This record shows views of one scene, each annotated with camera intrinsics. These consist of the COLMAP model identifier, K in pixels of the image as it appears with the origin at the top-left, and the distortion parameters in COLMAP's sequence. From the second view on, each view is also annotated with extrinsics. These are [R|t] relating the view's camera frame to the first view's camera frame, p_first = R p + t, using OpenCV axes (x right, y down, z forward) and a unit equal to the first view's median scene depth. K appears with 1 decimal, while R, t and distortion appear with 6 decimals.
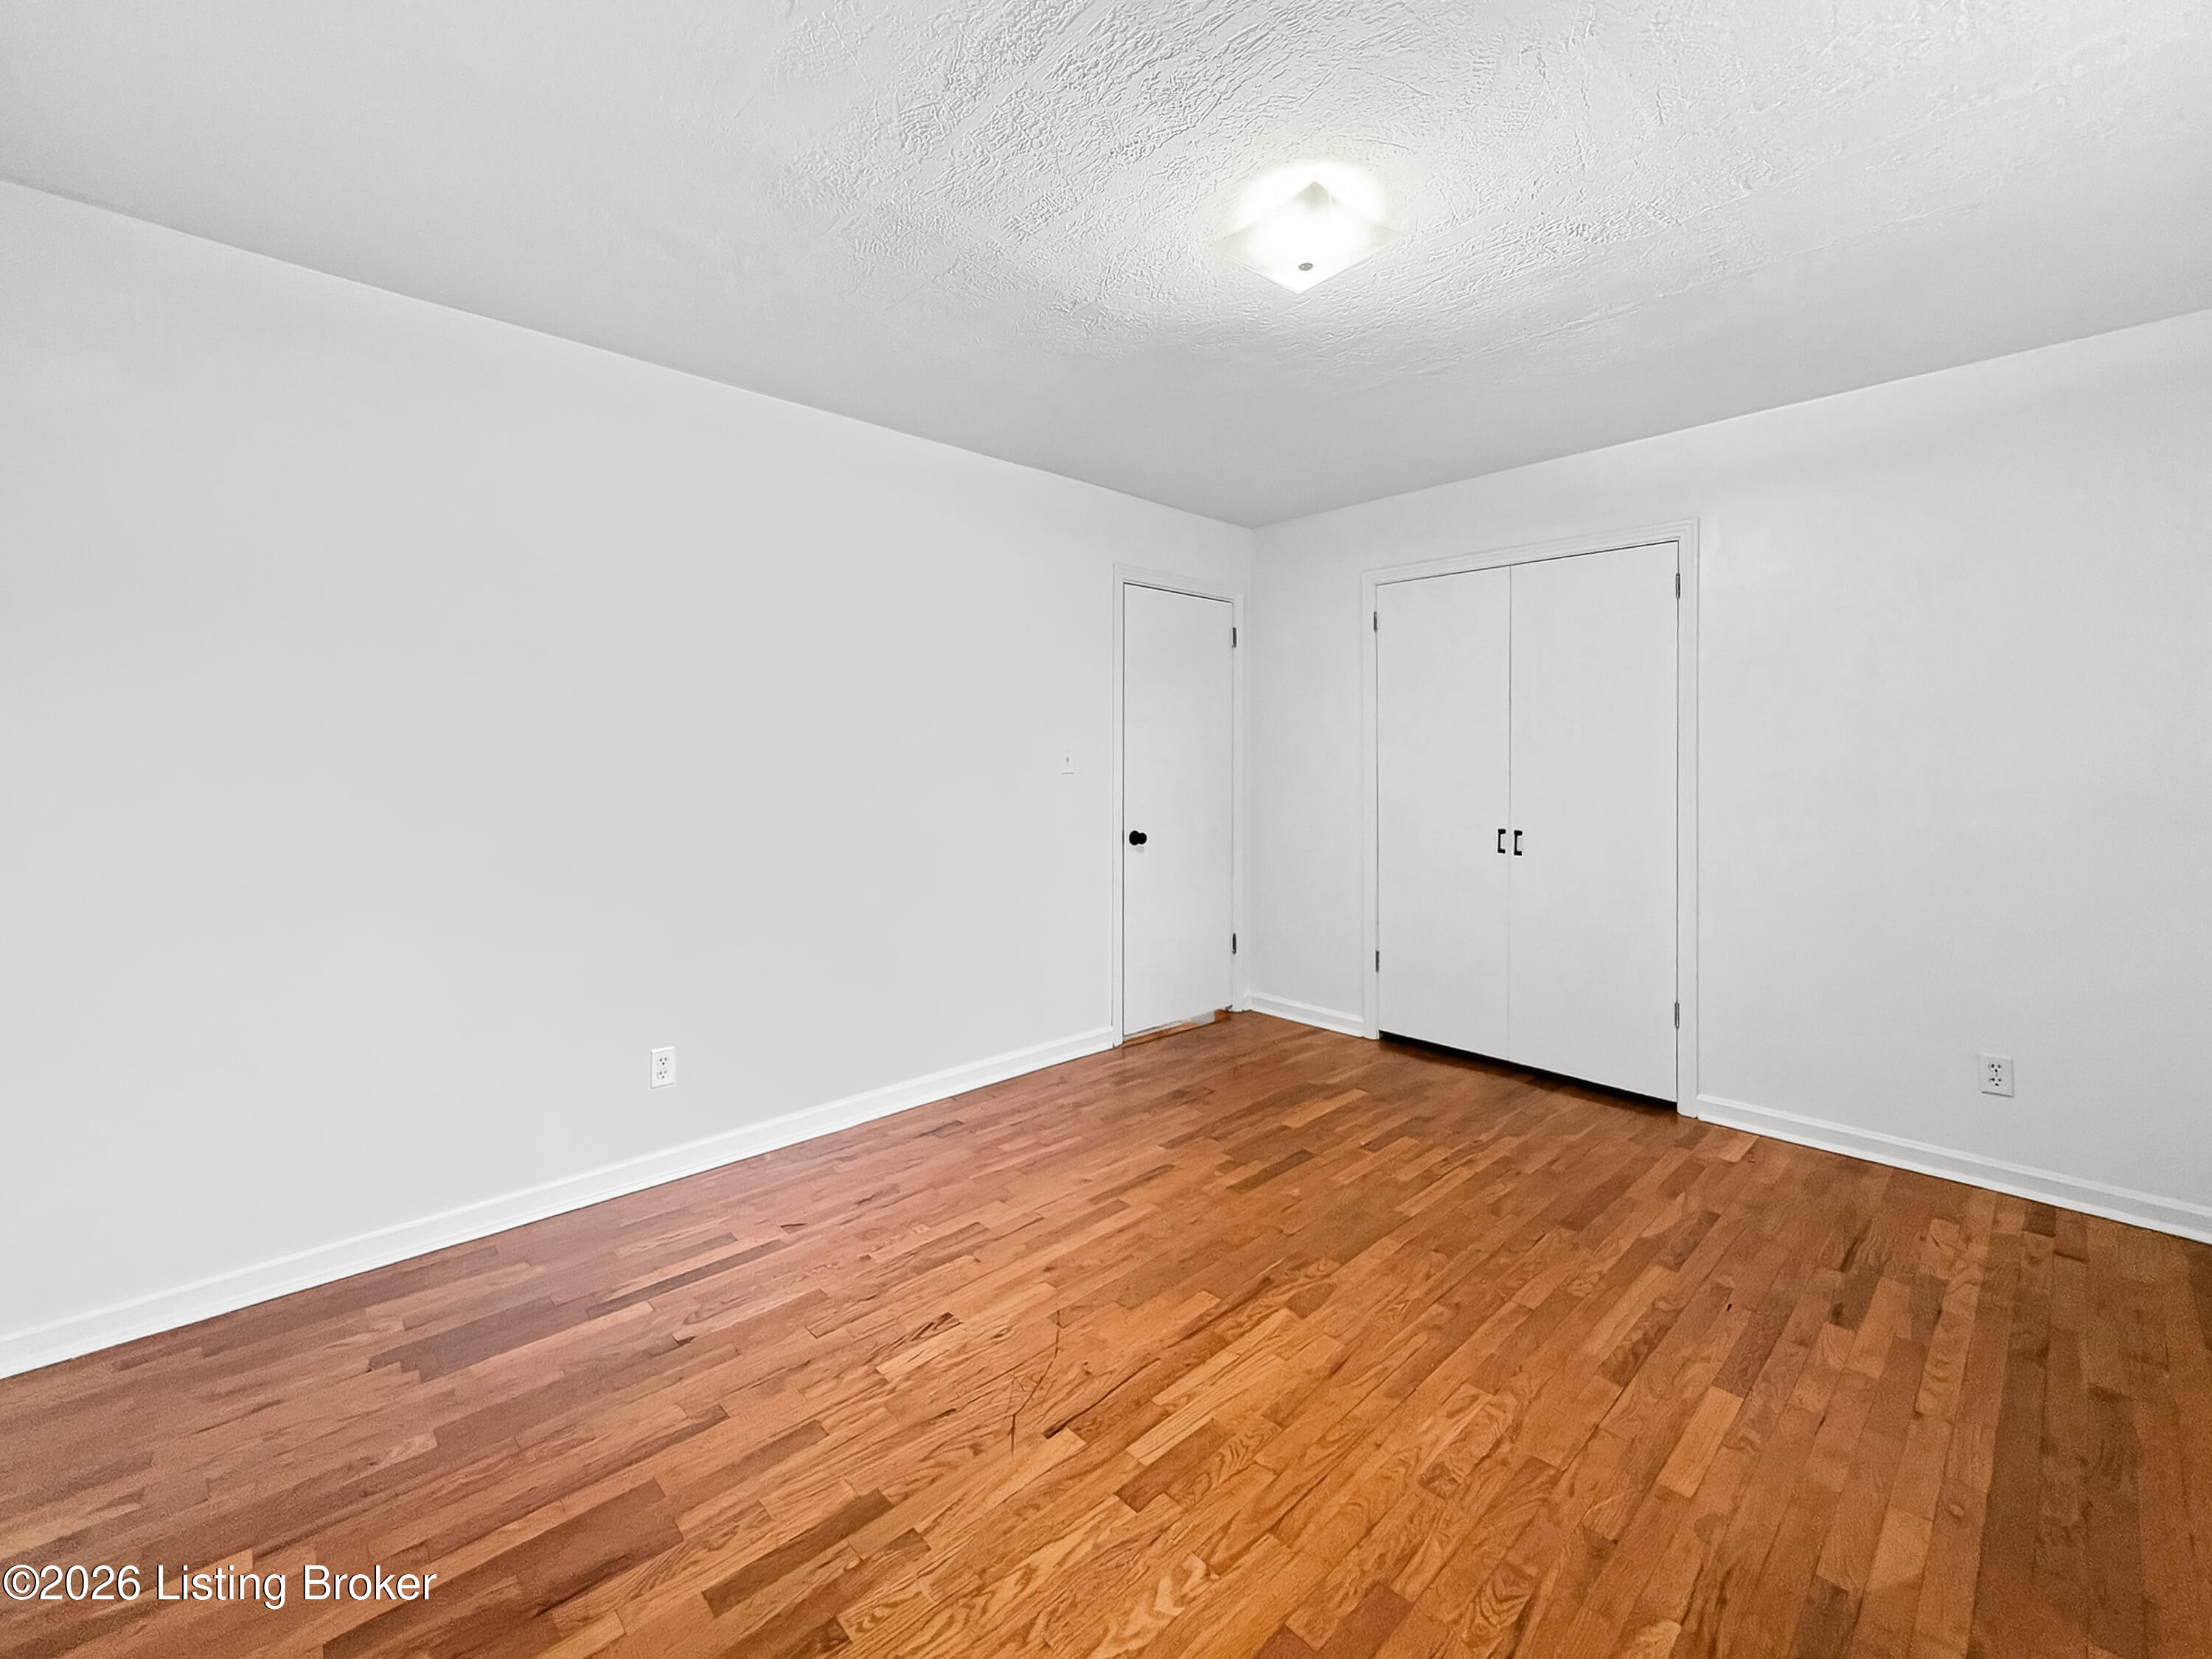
lens RADIAL K [[916.9, 0, 1116.6], [0, 916.9, 794.4], [0, 0, 1]] dist [0.000228, 0.000084]
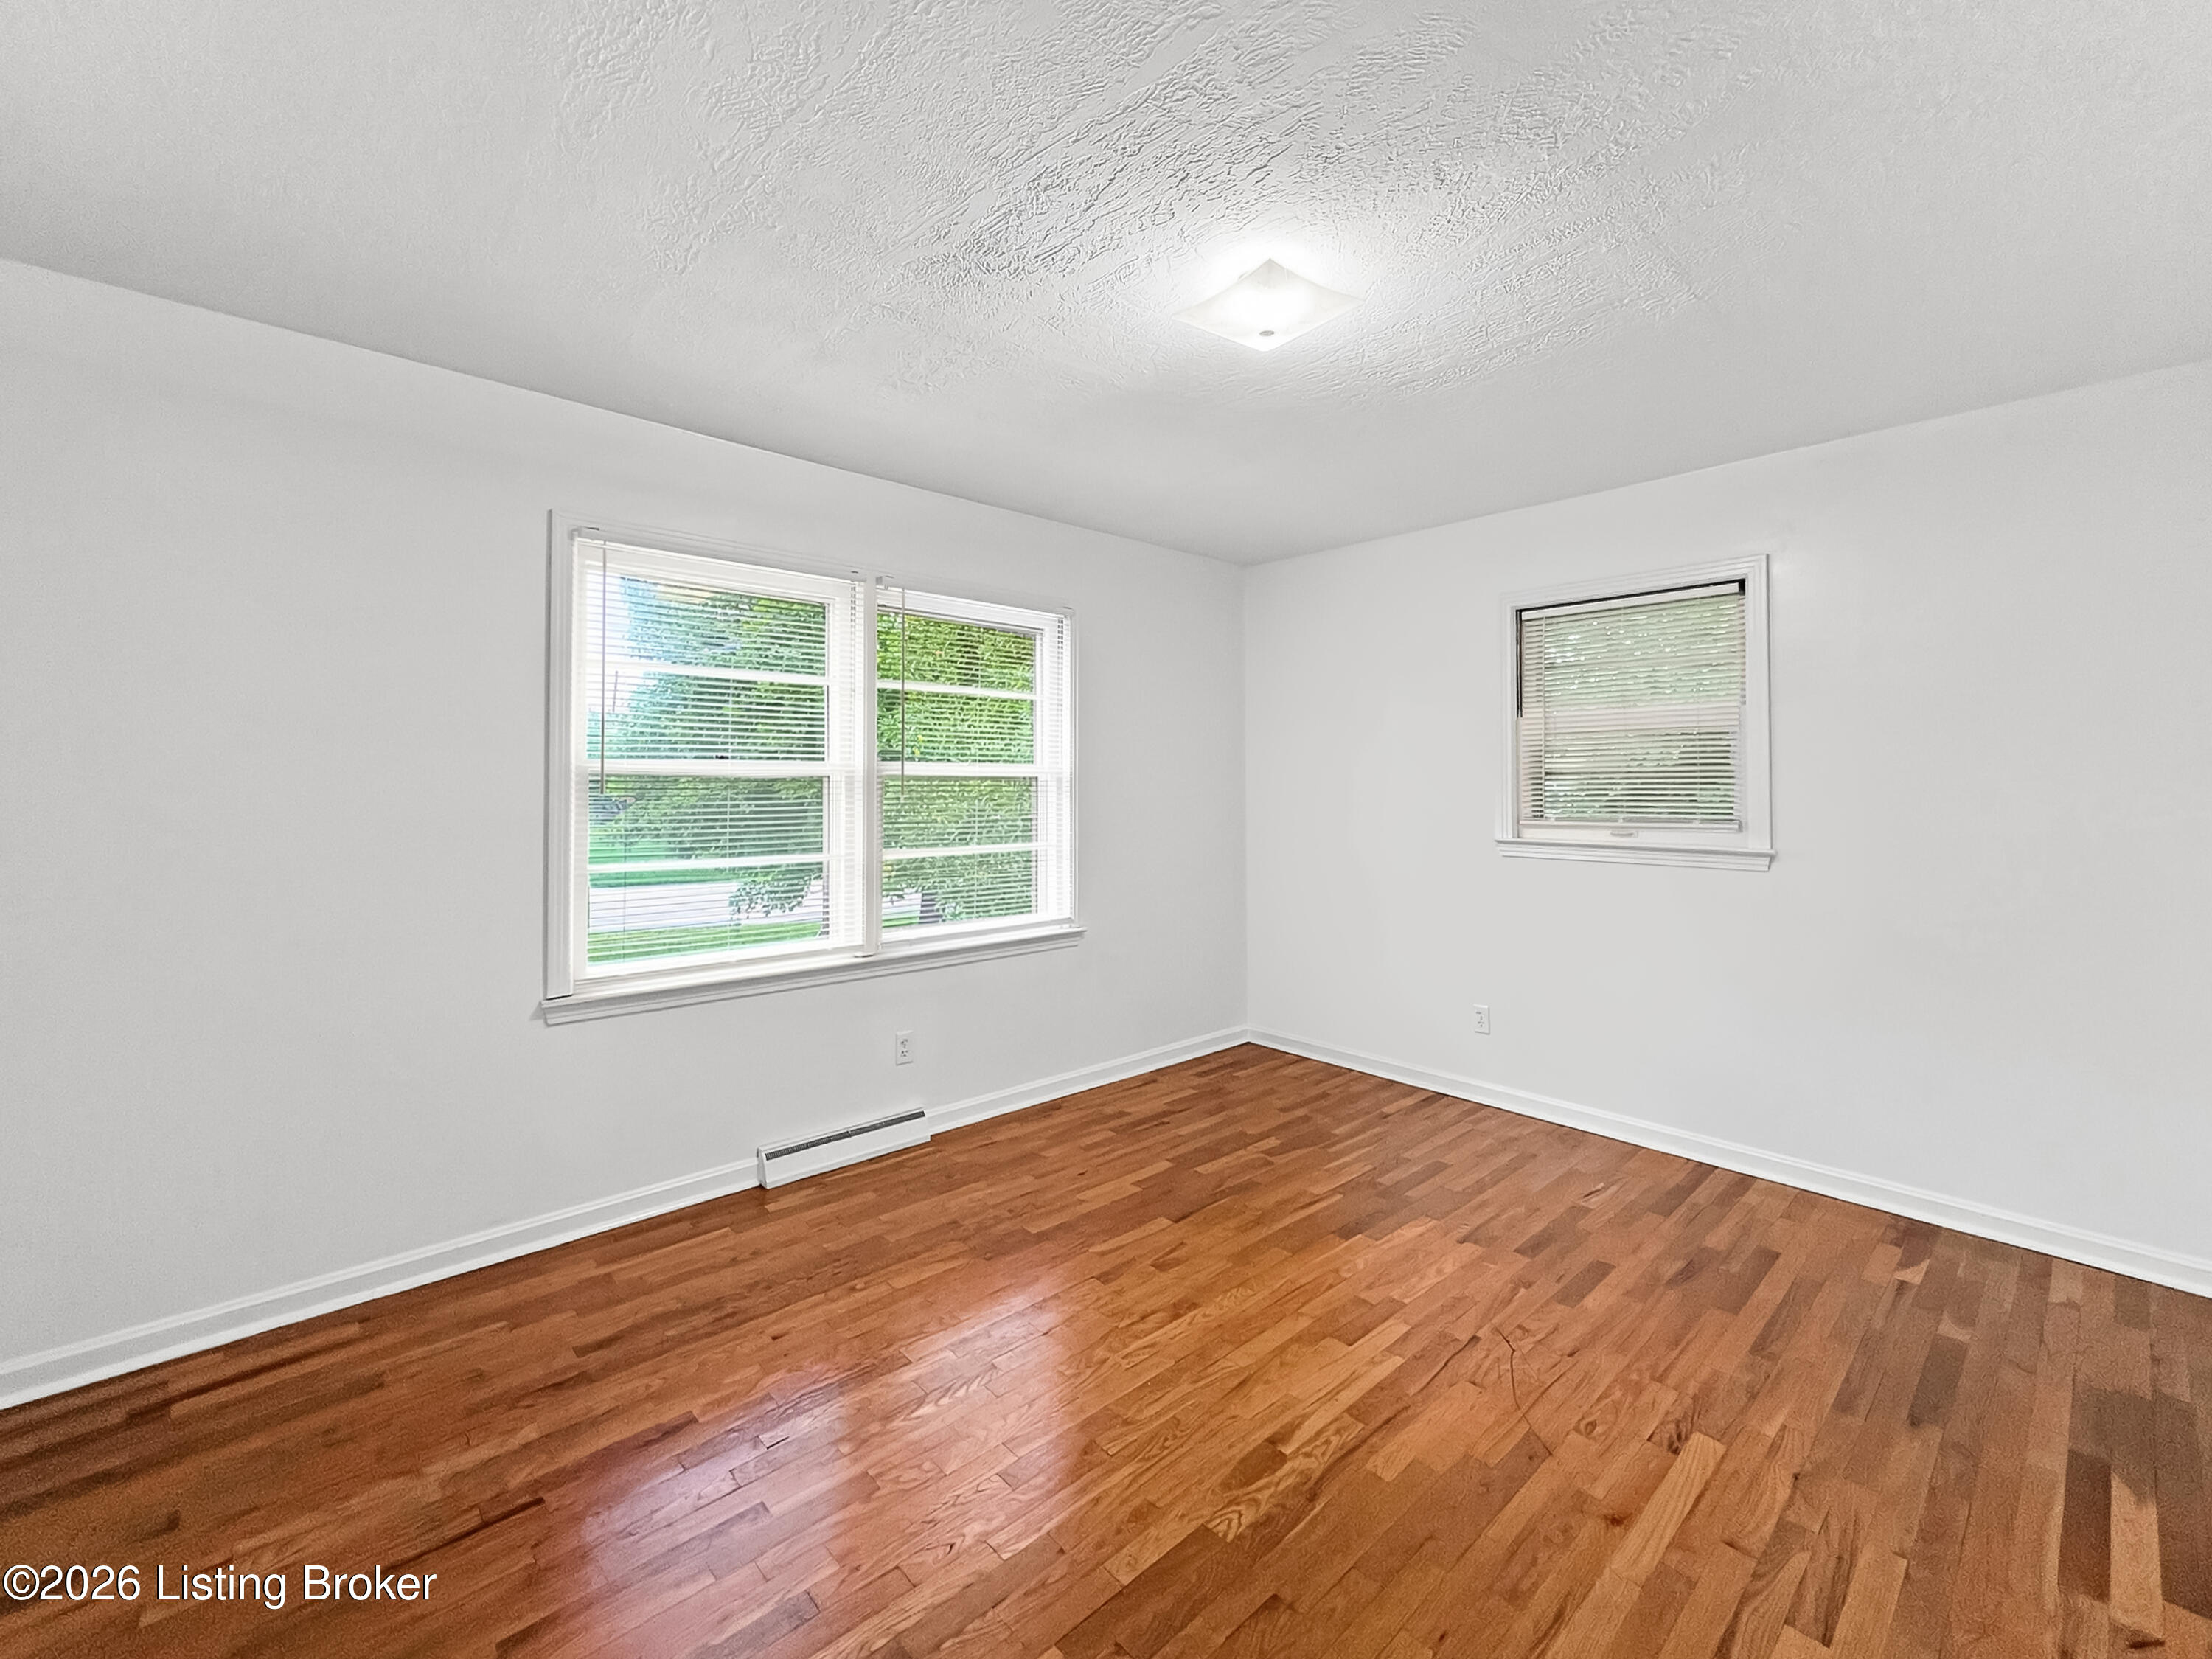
lens RADIAL K [[916.9, 0, 1116.6], [0, 916.9, 794.4], [0, 0, 1]] dist [0.000228, 0.000084]
pose [[-0.999800, -0.000648, 0.019996, 0.337011], [0.000337, 0.998789, 0.049198, -0.102155], [-0.020004, 0.049194, -0.998589, 1.884774]]
